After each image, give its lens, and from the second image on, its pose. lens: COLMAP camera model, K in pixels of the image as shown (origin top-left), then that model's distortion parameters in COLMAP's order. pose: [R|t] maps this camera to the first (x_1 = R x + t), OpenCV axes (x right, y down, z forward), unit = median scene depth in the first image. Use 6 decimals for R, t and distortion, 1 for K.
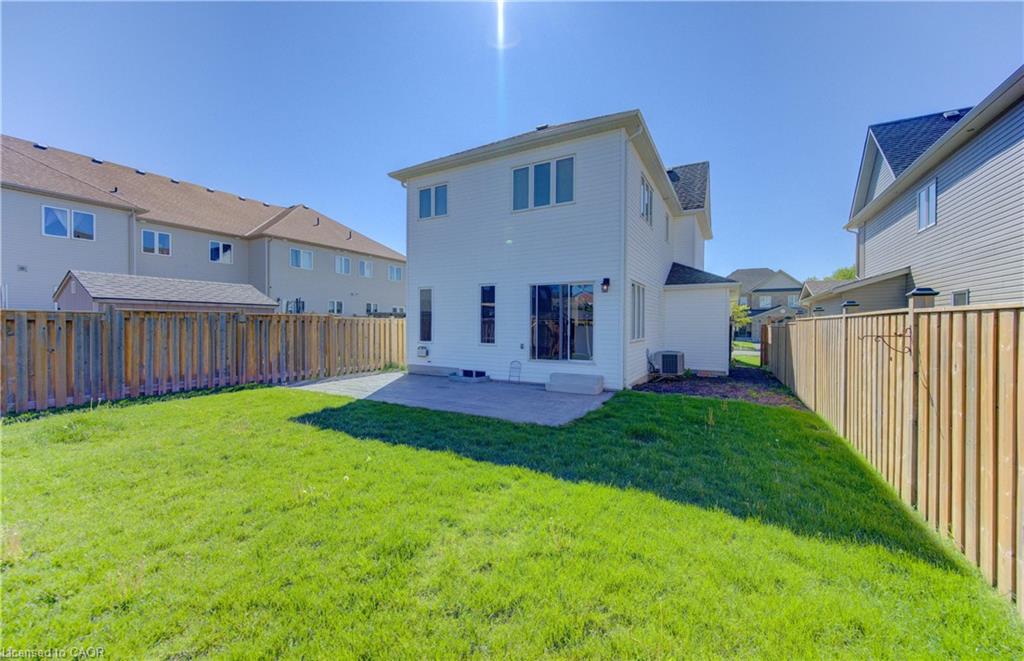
lens RADIAL K [[386.9, 0, 499.3], [0, 386.9, 326.3], [0, 0, 1]] dist [-0.002271, -0.000159]
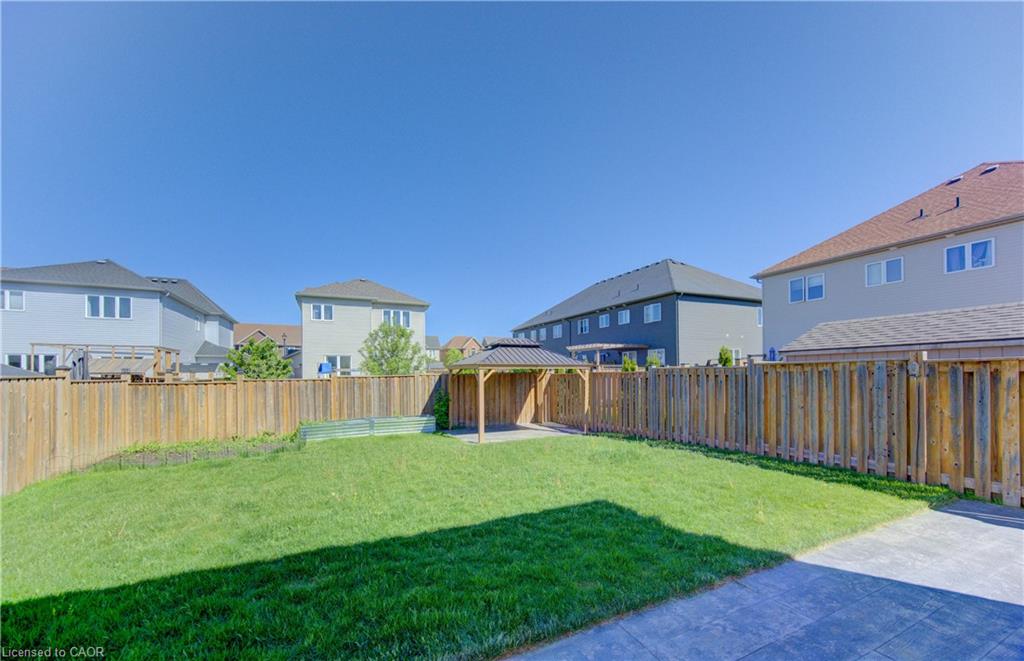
lens RADIAL K [[388.2, 0, 509.6], [0, 388.2, 375.2], [0, 0, 1]] dist [-0.001575, -0.000278]
pose [[-0.564585, 0.003694, -0.825367, 0.148022], [0.004060, 0.999990, 0.001698, -0.013478], [0.825365, -0.002393, -0.564594, 0.786426]]
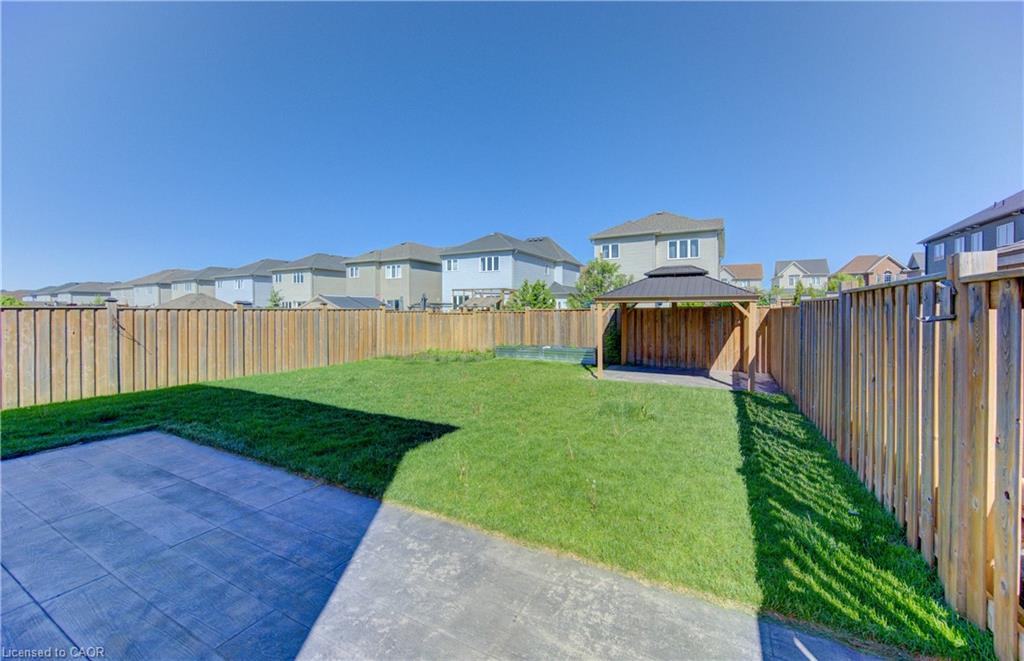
lens RADIAL K [[386.9, 0, 499.3], [0, 386.9, 326.3], [0, 0, 1]] dist [-0.002271, -0.000159]
pose [[-0.999030, 0.000863, -0.044016, -0.358414], [-0.001135, 0.998971, 0.045332, -0.013872], [0.044009, 0.045338, -0.998002, 1.125323]]
